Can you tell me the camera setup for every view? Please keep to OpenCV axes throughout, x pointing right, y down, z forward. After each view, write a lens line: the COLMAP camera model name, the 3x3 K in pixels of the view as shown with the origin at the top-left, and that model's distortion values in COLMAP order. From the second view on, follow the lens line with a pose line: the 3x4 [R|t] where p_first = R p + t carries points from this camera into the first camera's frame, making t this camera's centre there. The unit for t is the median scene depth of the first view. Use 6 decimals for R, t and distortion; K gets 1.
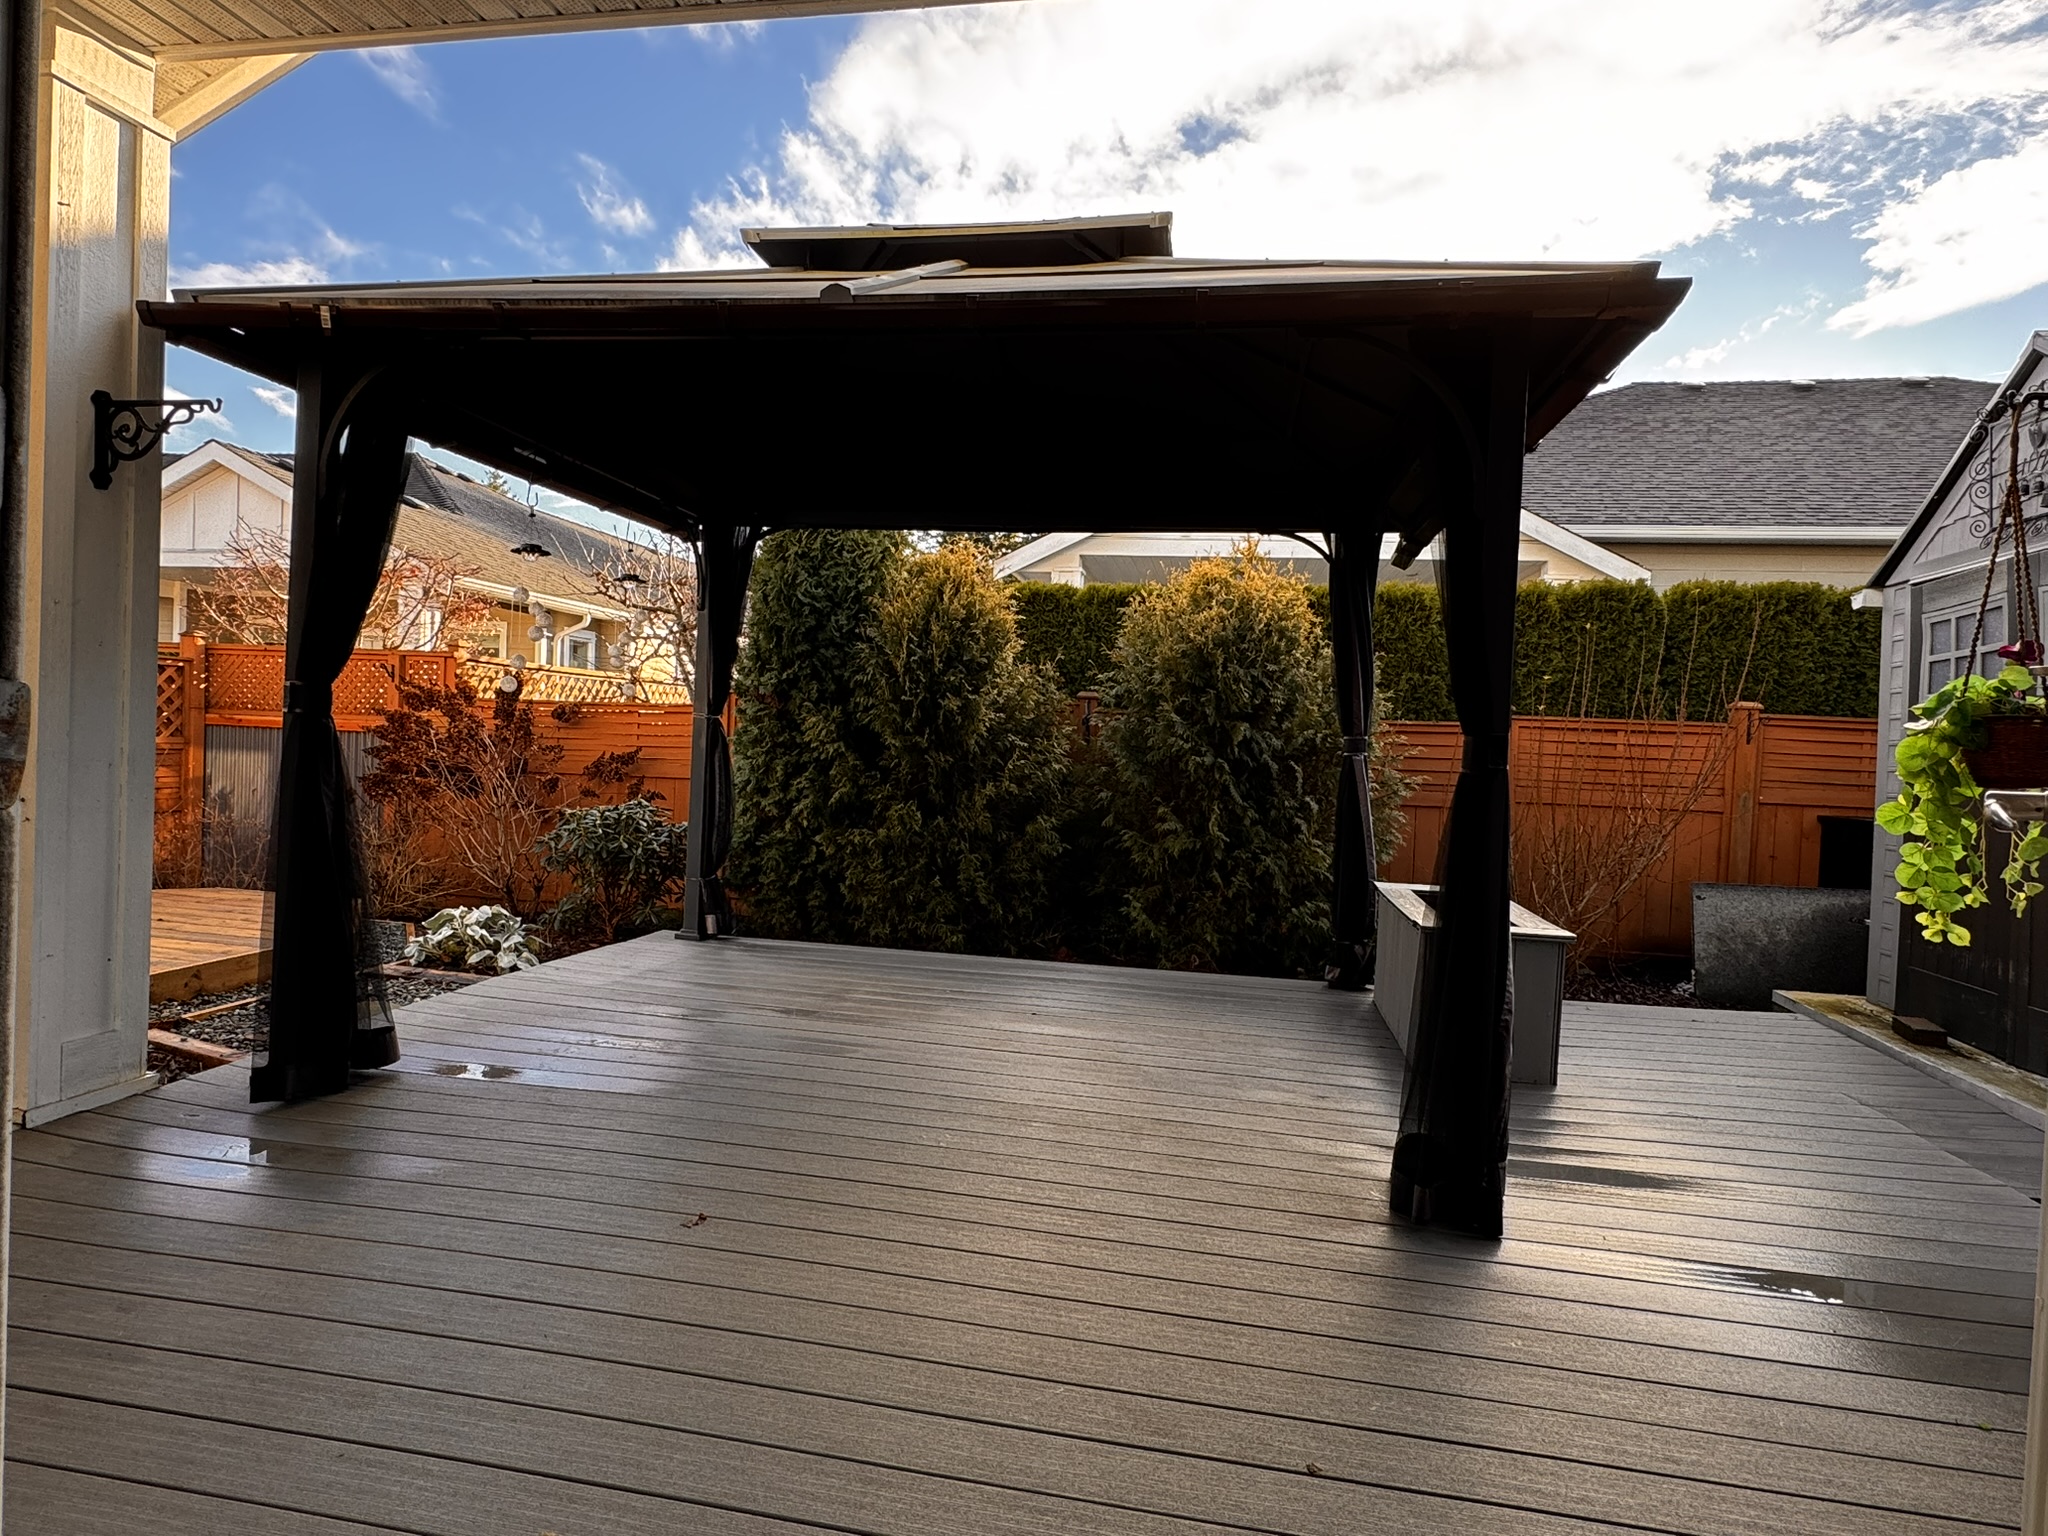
lens RADIAL K [[1156.8, 0, 1024.6], [0, 1156.8, 764.9], [0, 0, 1]] dist [-0.003265, -0.000951]
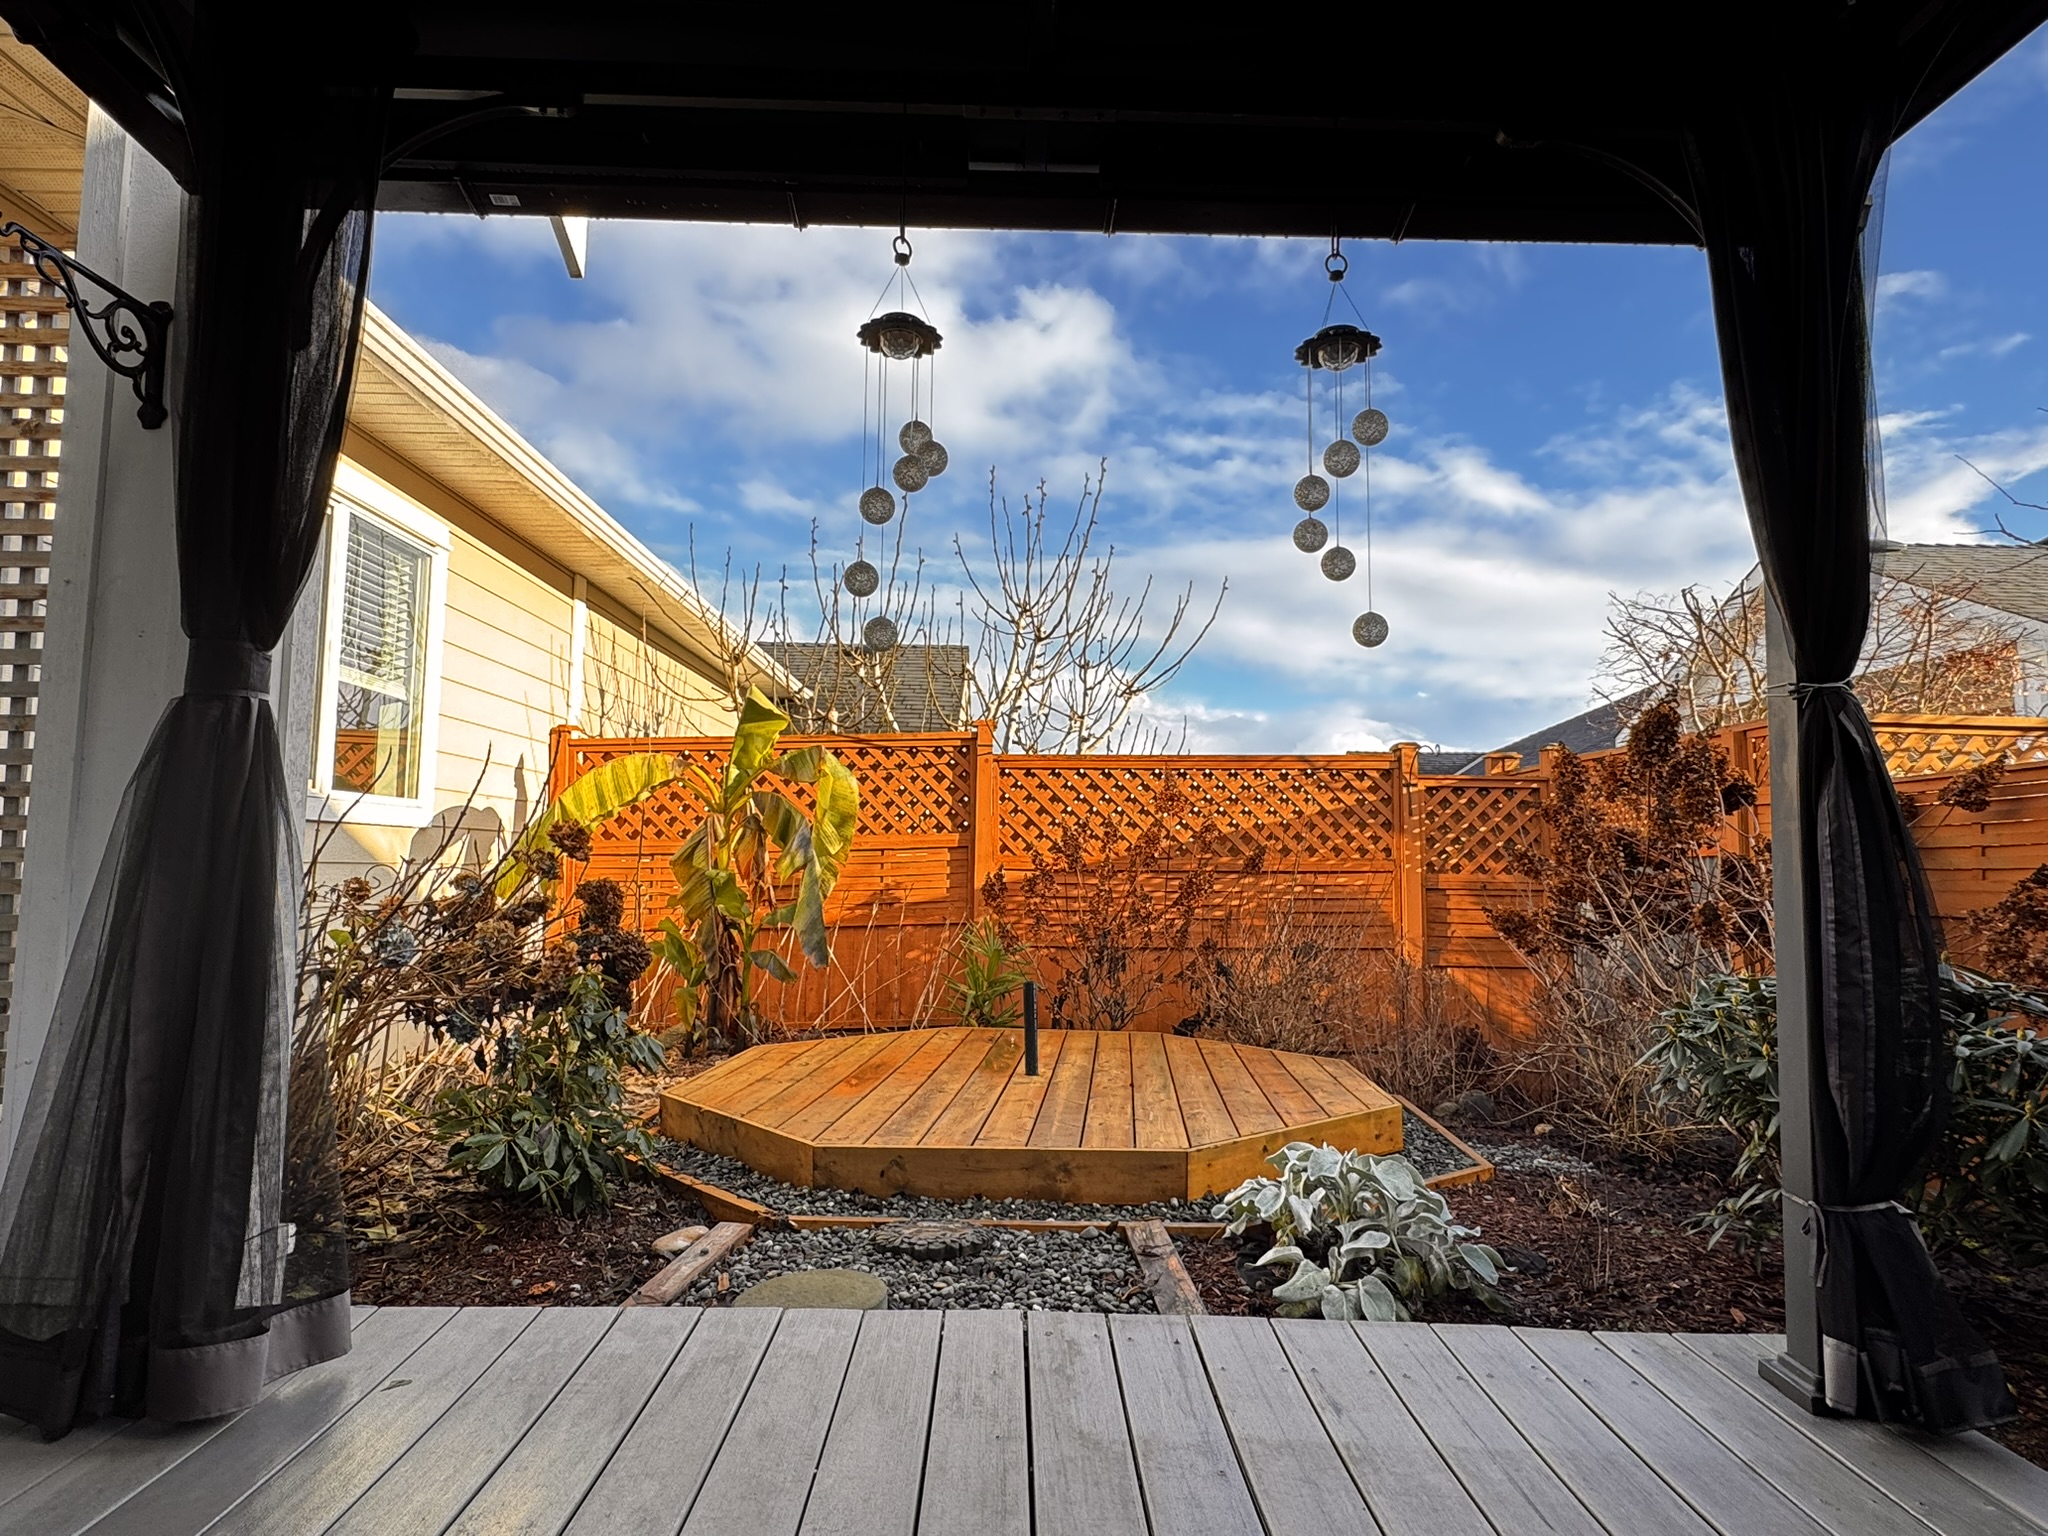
lens RADIAL K [[1156.8, 0, 1017.5], [0, 1156.8, 768.9], [0, 0, 1]] dist [-0.003265, -0.000951]
pose [[0.184464, -0.124527, -0.974919, -0.002297], [-0.030879, 0.990717, -0.132387, 0.028823], [0.982354, 0.054525, 0.178906, 0.693008]]
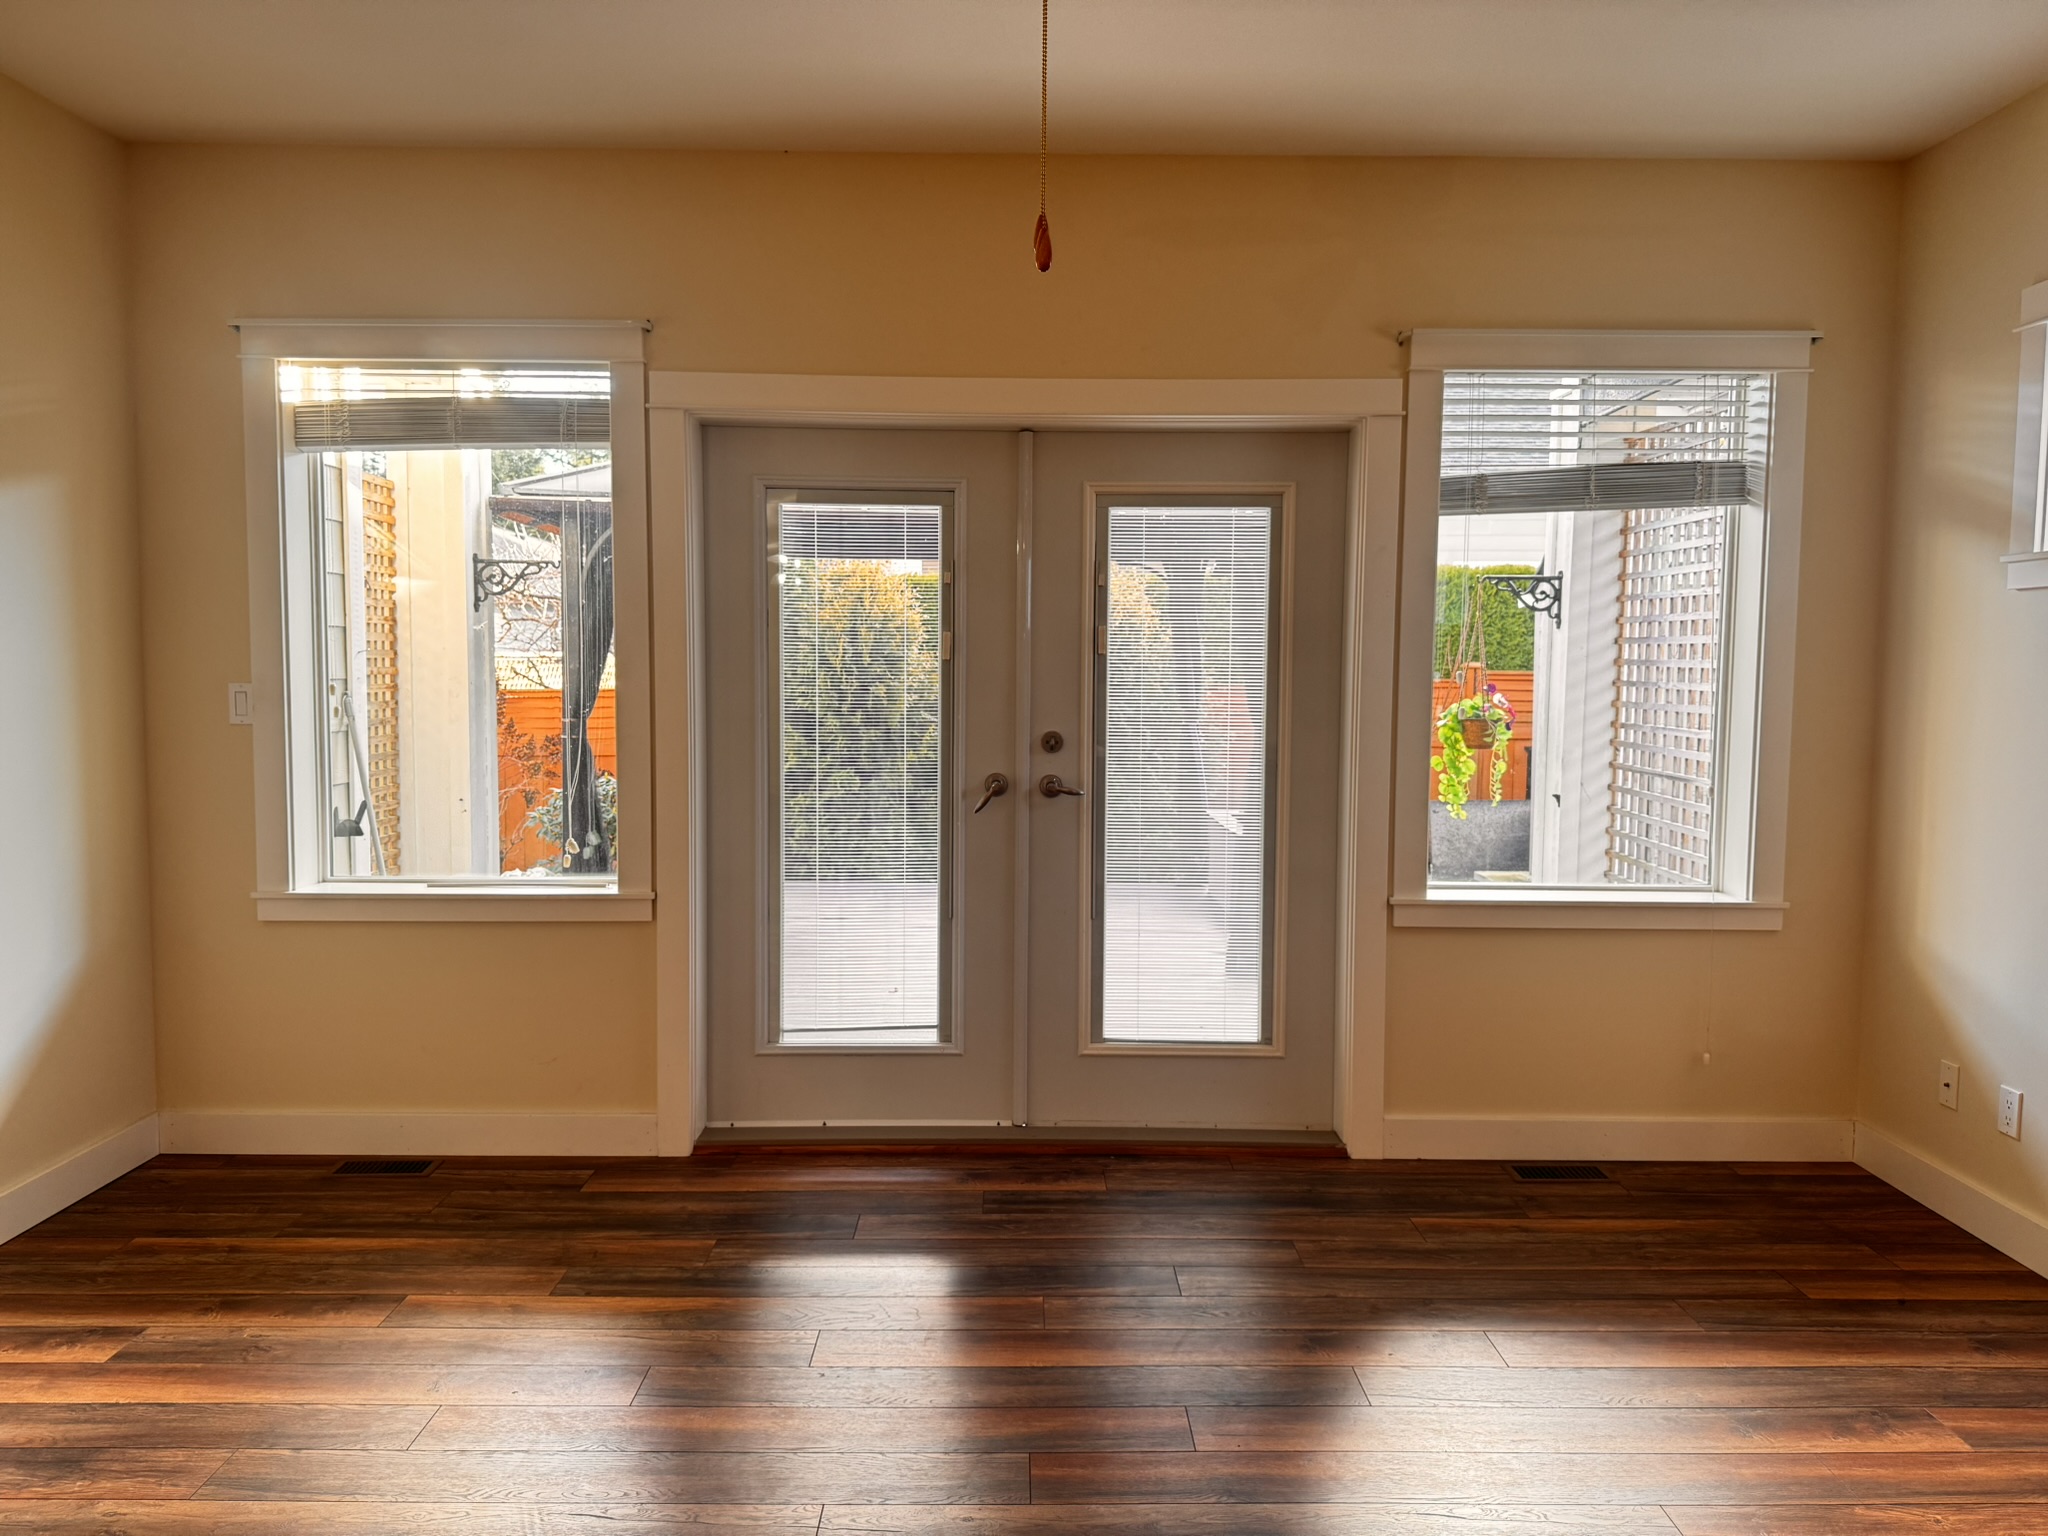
lens RADIAL K [[1423.1, 0, 1019.2], [0, 1423.1, 779.1], [0, 0, 1]] dist [0.010256, -0.015487]
pose [[0.984876, -0.048971, 0.166195, -0.174473], [0.040167, 0.997626, 0.055929, -0.036381], [-0.168540, -0.048407, 0.984505, -0.559407]]
